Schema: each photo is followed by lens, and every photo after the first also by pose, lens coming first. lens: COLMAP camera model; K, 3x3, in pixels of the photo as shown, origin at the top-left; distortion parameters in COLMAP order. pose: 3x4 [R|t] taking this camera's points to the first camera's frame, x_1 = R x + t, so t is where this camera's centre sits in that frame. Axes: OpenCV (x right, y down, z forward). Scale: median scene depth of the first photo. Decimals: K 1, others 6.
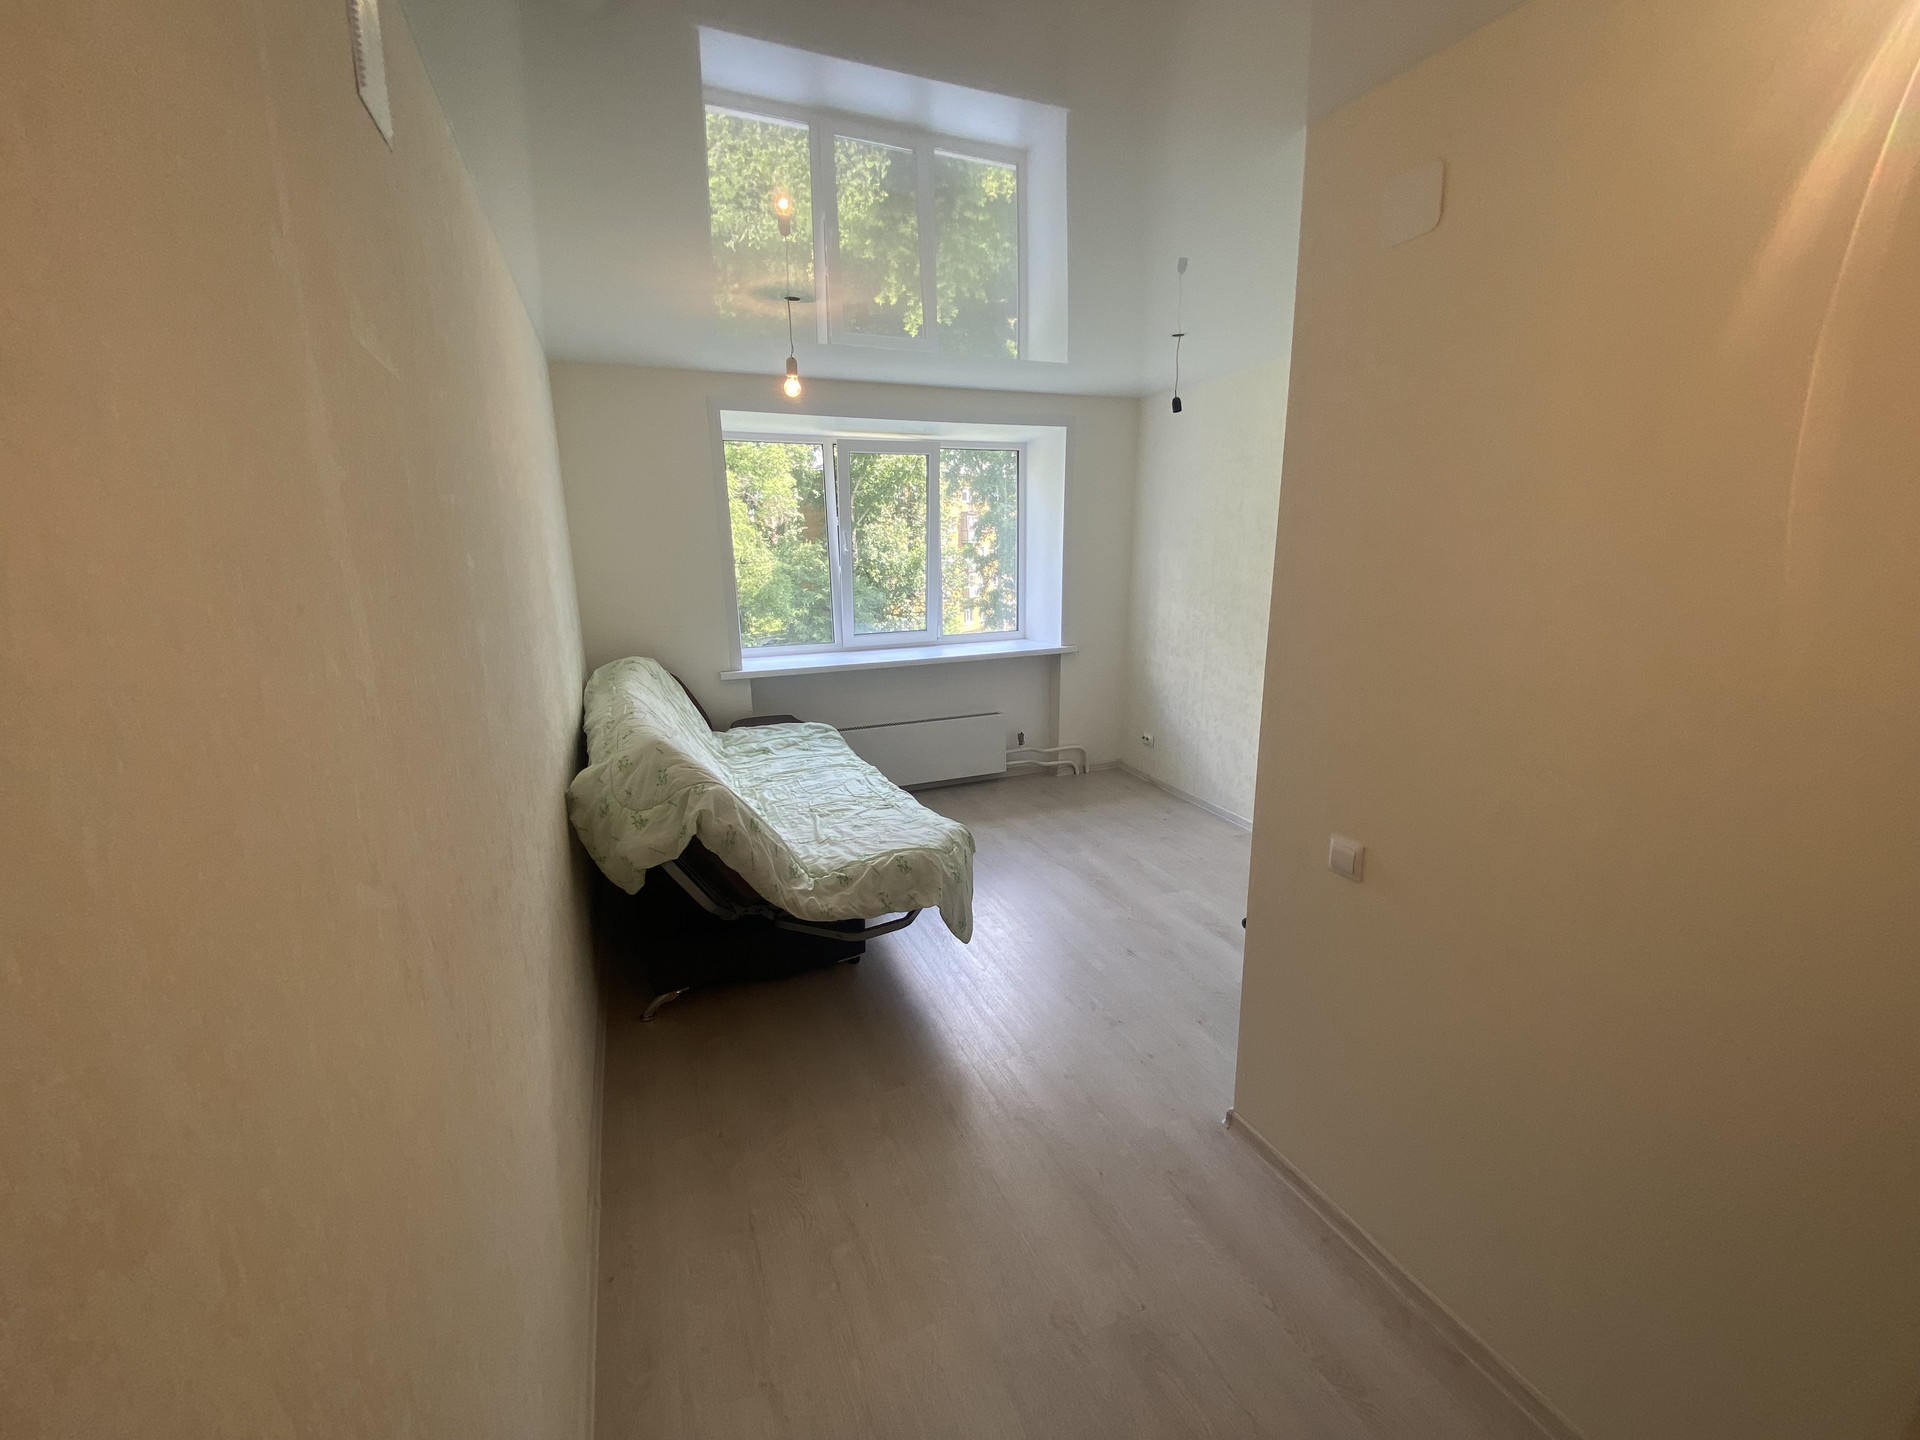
lens RADIAL K [[766.1, 0, 961.8], [0, 766.1, 720.3], [0, 0, 1]] dist [0.051922, -0.029721]
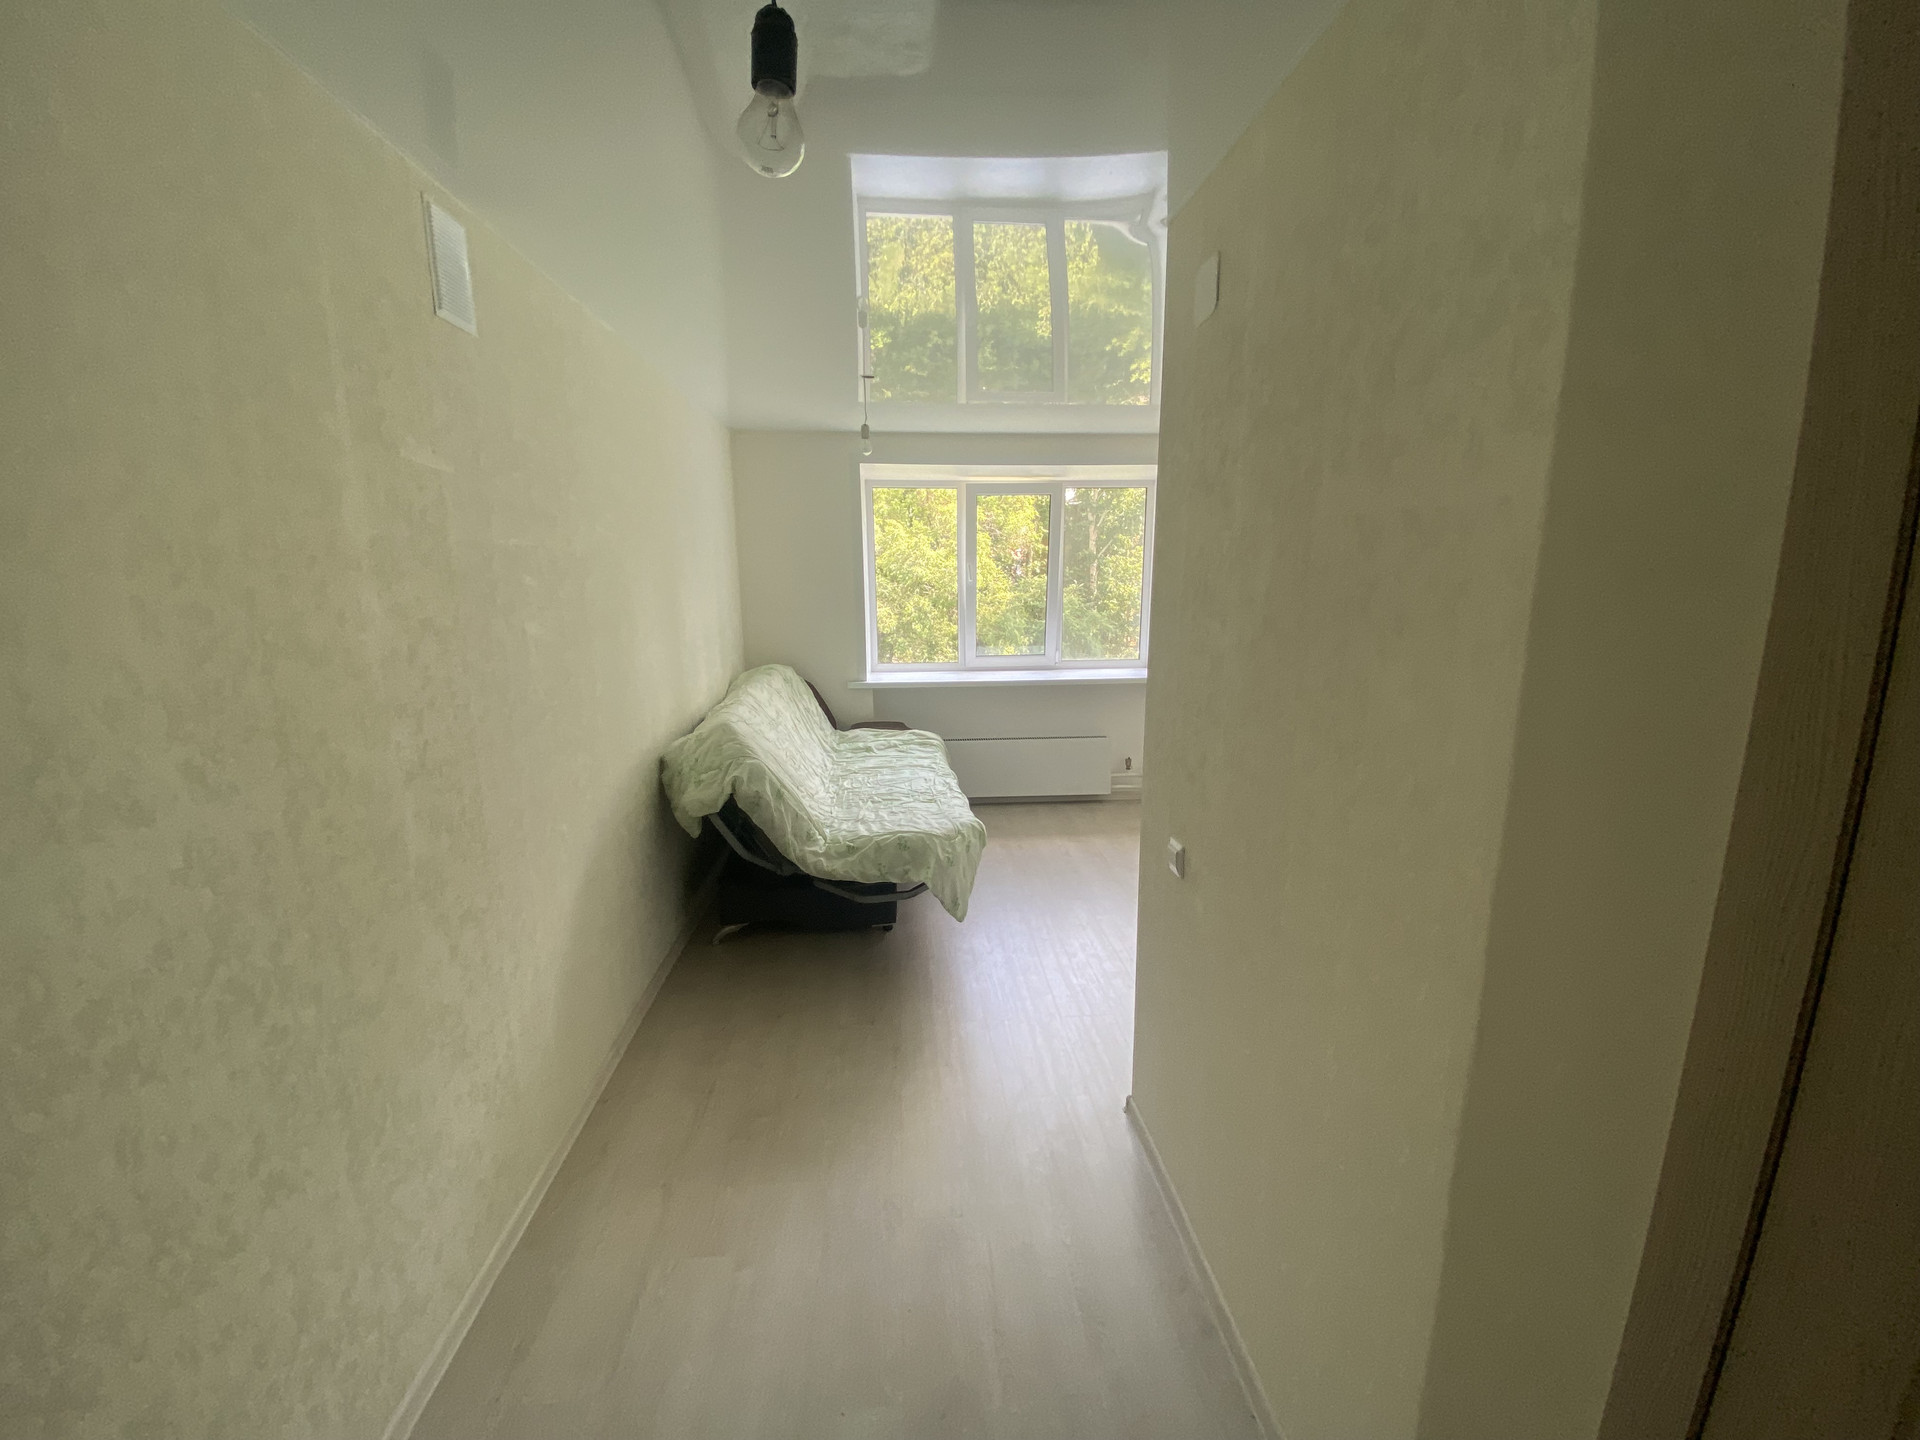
lens RADIAL K [[766.1, 0, 961.8], [0, 766.1, 720.3], [0, 0, 1]] dist [0.051922, -0.029721]
pose [[0.950033, 0.067296, -0.304809, 0.224477], [-0.079160, 0.996504, -0.026720, 0.014723], [0.301945, 0.049513, 0.952039, -0.067182]]
